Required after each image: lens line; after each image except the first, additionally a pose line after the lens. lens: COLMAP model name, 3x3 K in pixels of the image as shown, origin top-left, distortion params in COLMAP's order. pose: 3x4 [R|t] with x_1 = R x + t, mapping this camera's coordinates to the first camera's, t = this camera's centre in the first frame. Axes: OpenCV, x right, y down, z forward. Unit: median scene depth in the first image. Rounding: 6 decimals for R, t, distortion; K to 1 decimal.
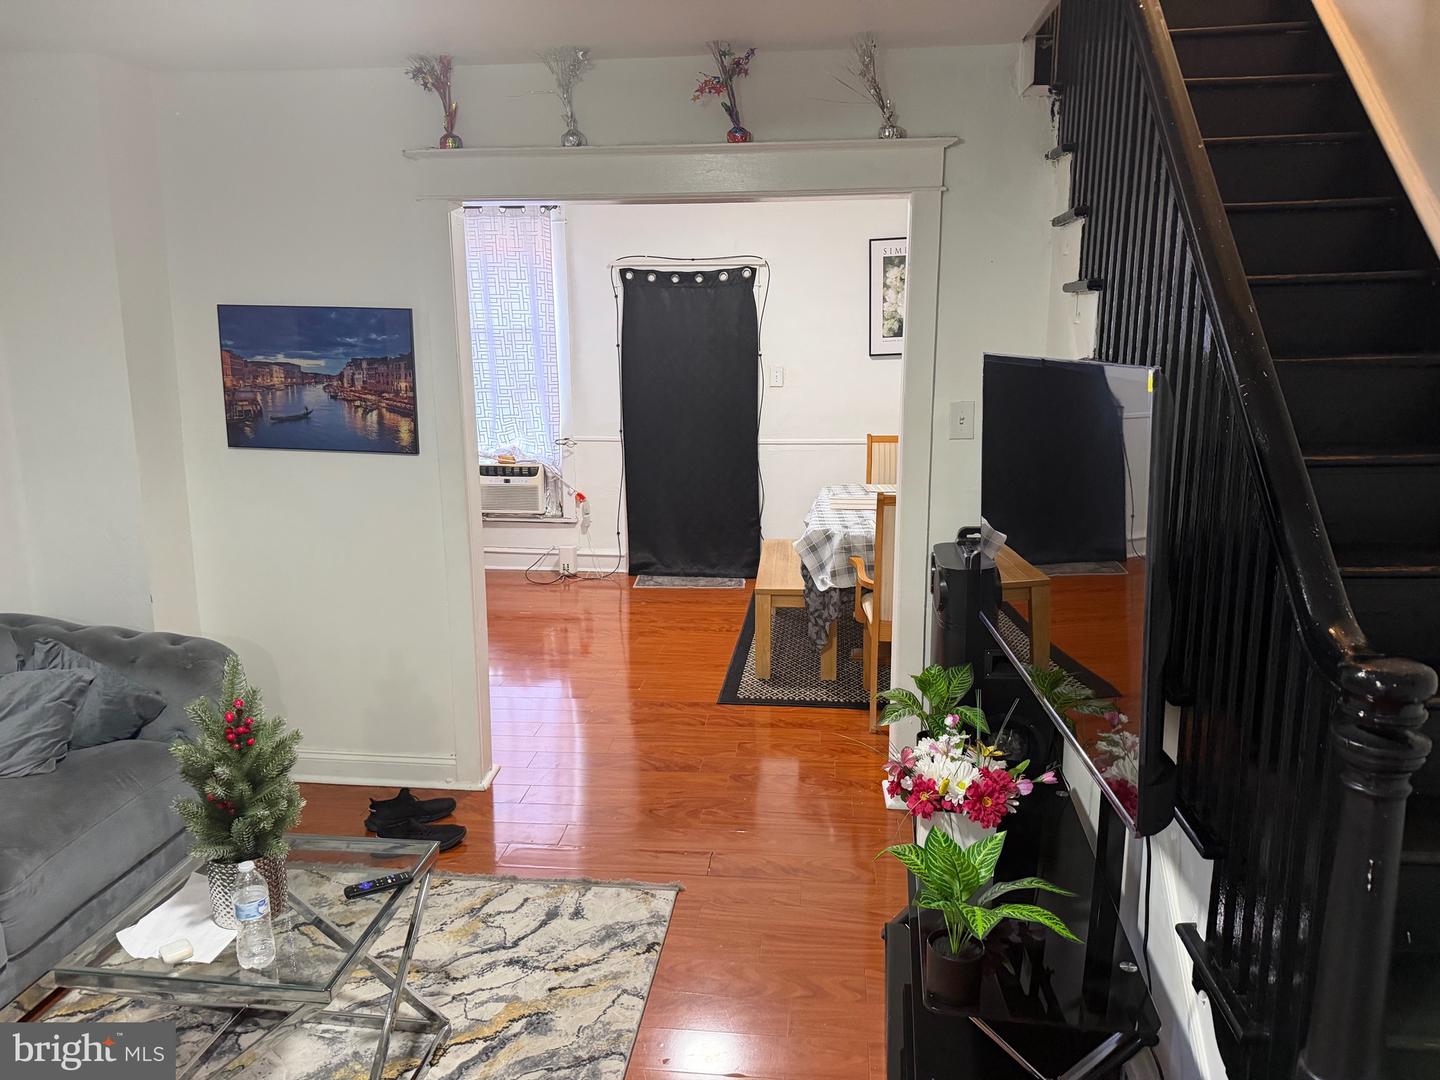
lens RADIAL K [[1002.0, 0, 713.5], [0, 1002.0, 551.8], [0, 0, 1]] dist [0.076381, -0.101832]
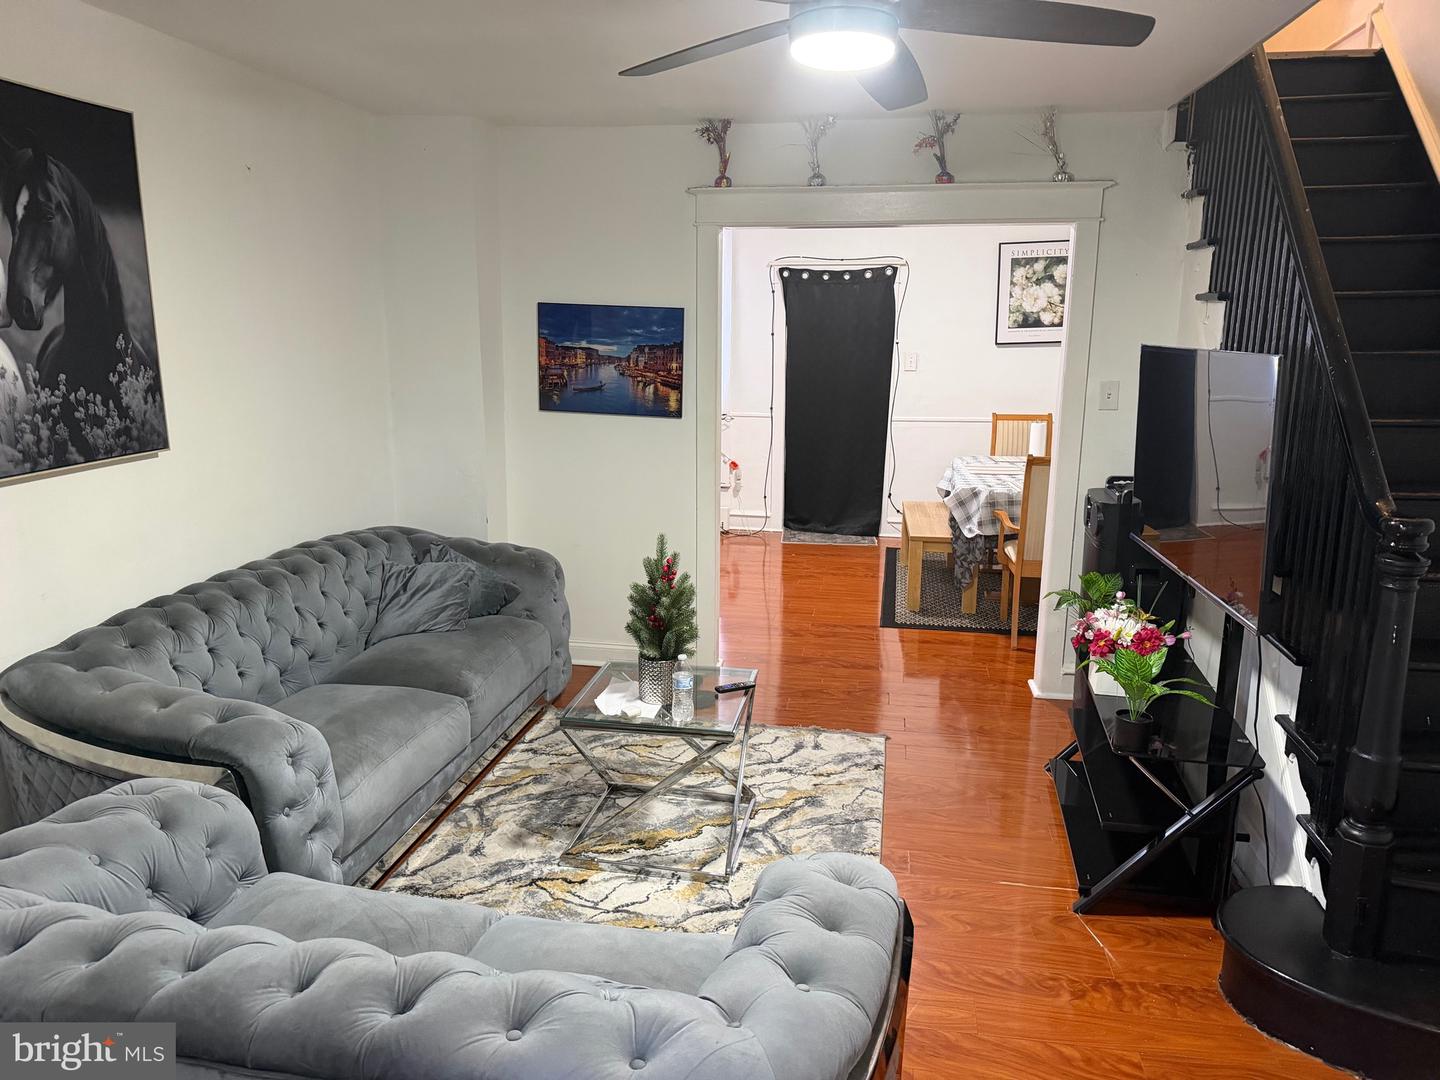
lens RADIAL K [[1002.0, 0, 709.8], [0, 1002.0, 552.3], [0, 0, 1]] dist [0.076381, -0.101832]
pose [[0.997555, 0.025631, -0.065014, -0.164487], [-0.024713, 0.999584, 0.014893, 0.060120], [0.065369, -0.013250, 0.997773, -0.317538]]
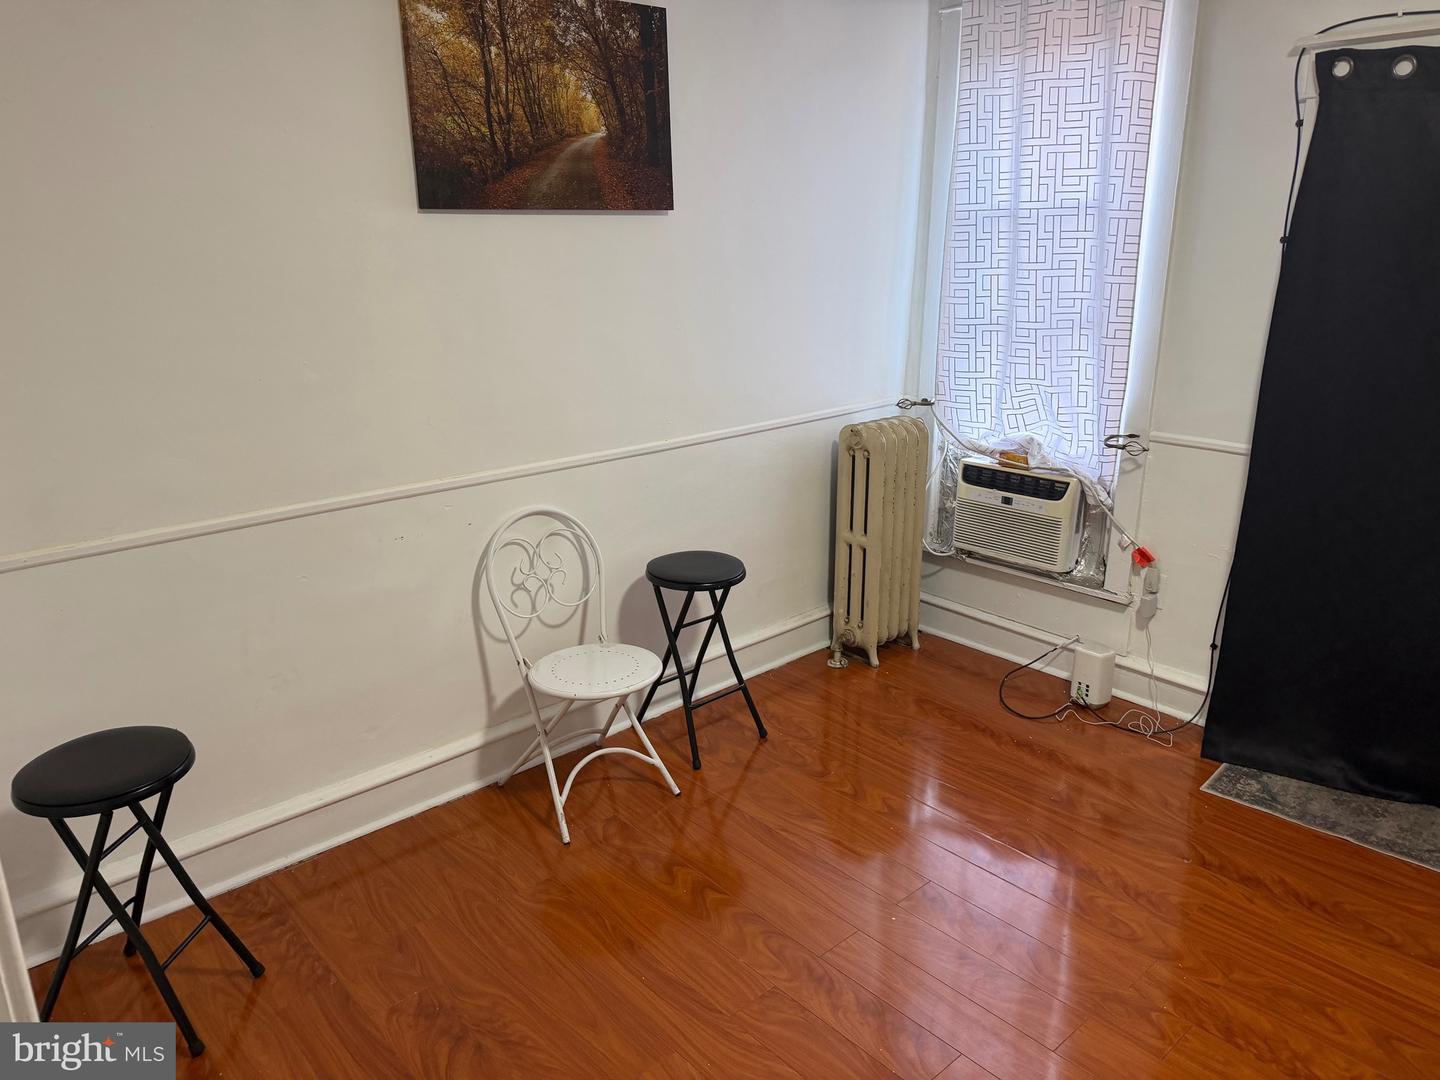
lens RADIAL K [[1002.0, 0, 714.4], [0, 1002.0, 536.0], [0, 0, 1]] dist [0.076381, -0.101832]
pose [[0.741117, 0.186150, -0.645054, 0.056140], [-0.139400, 0.982520, 0.123377, -0.190746], [0.656745, -0.001516, 0.754111, 0.980029]]
